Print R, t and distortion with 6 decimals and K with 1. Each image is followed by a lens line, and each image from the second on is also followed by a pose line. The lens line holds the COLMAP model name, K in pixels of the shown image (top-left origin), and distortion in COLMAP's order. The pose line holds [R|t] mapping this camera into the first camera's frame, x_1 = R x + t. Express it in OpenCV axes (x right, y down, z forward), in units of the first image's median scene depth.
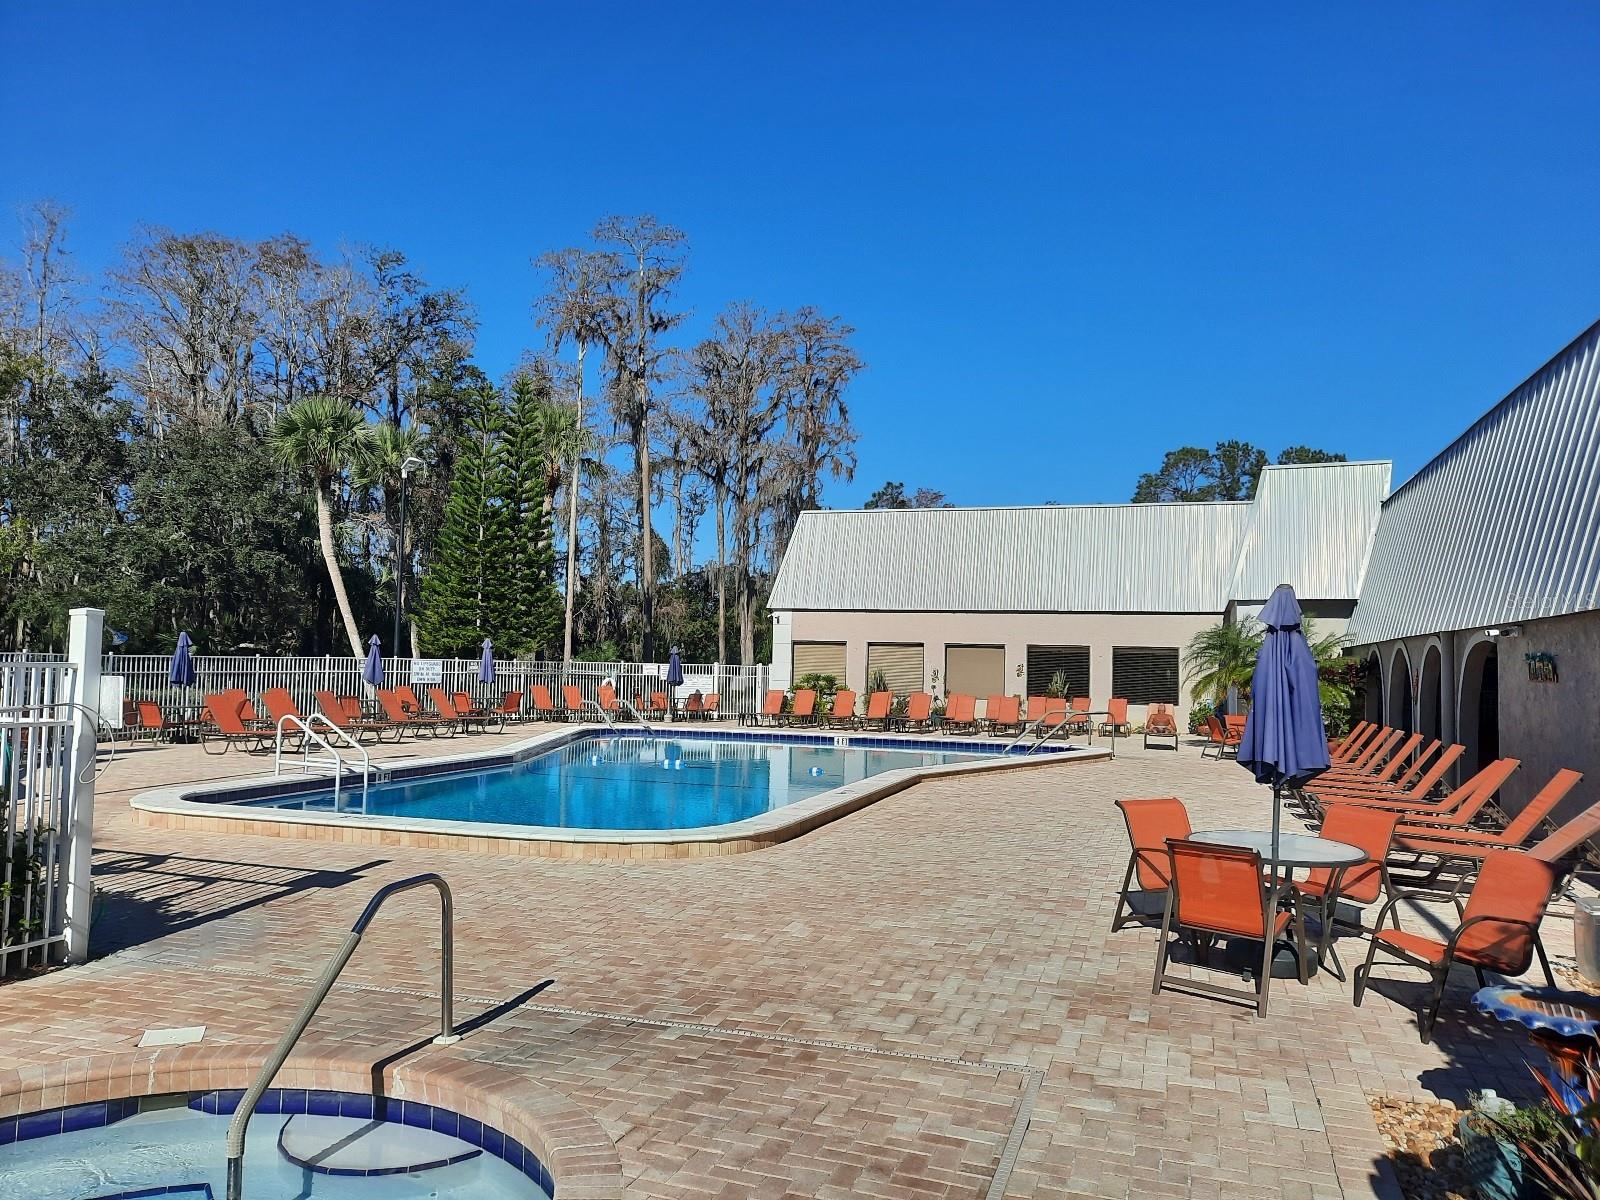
lens RADIAL K [[1166.6, 0, 800.0], [0, 1166.6, 600.0], [0, 0, 1]] dist [0.075687, -0.001558]
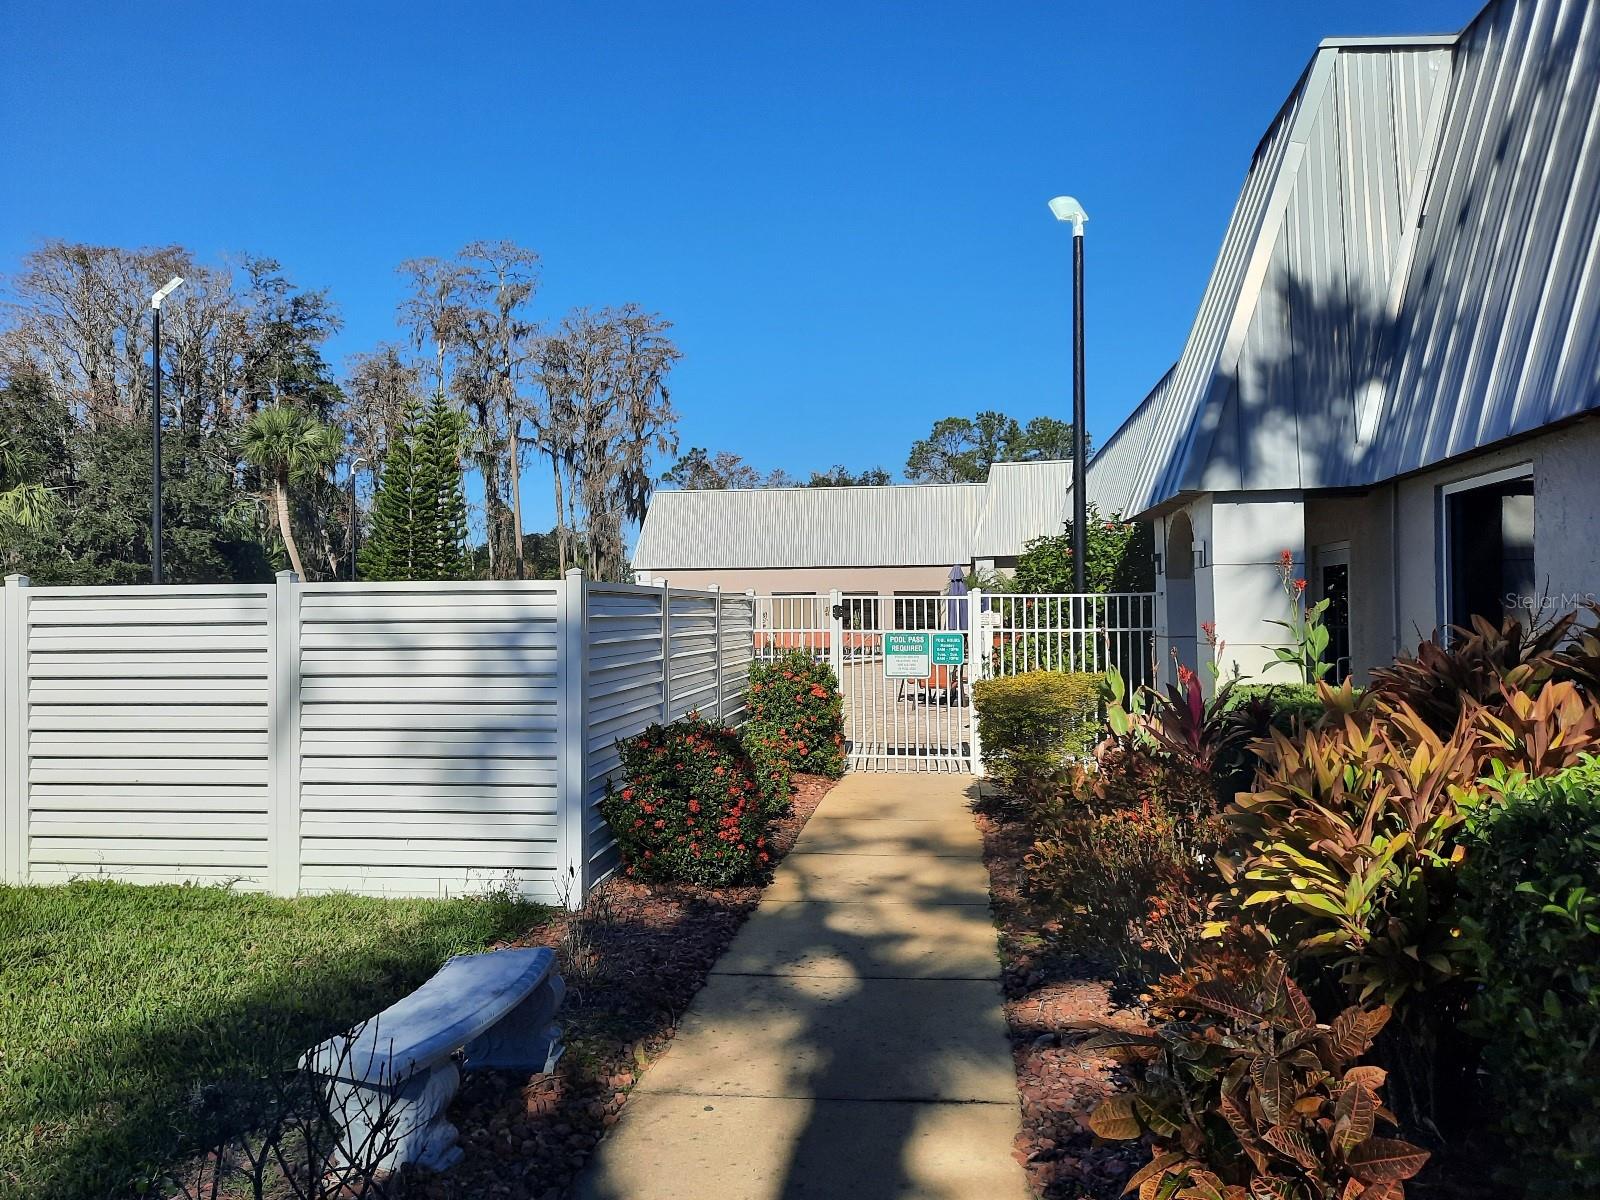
lens RADIAL K [[1173.8, 0, 800.0], [0, 1173.8, 600.0], [0, 0, 1]] dist [-0.000539, 0.000994]
pose [[0.983310, -0.027628, 0.179827, -0.054220], [0.020245, 0.998880, 0.042762, -0.006899], [-0.180807, -0.038407, 0.982768, -0.203626]]
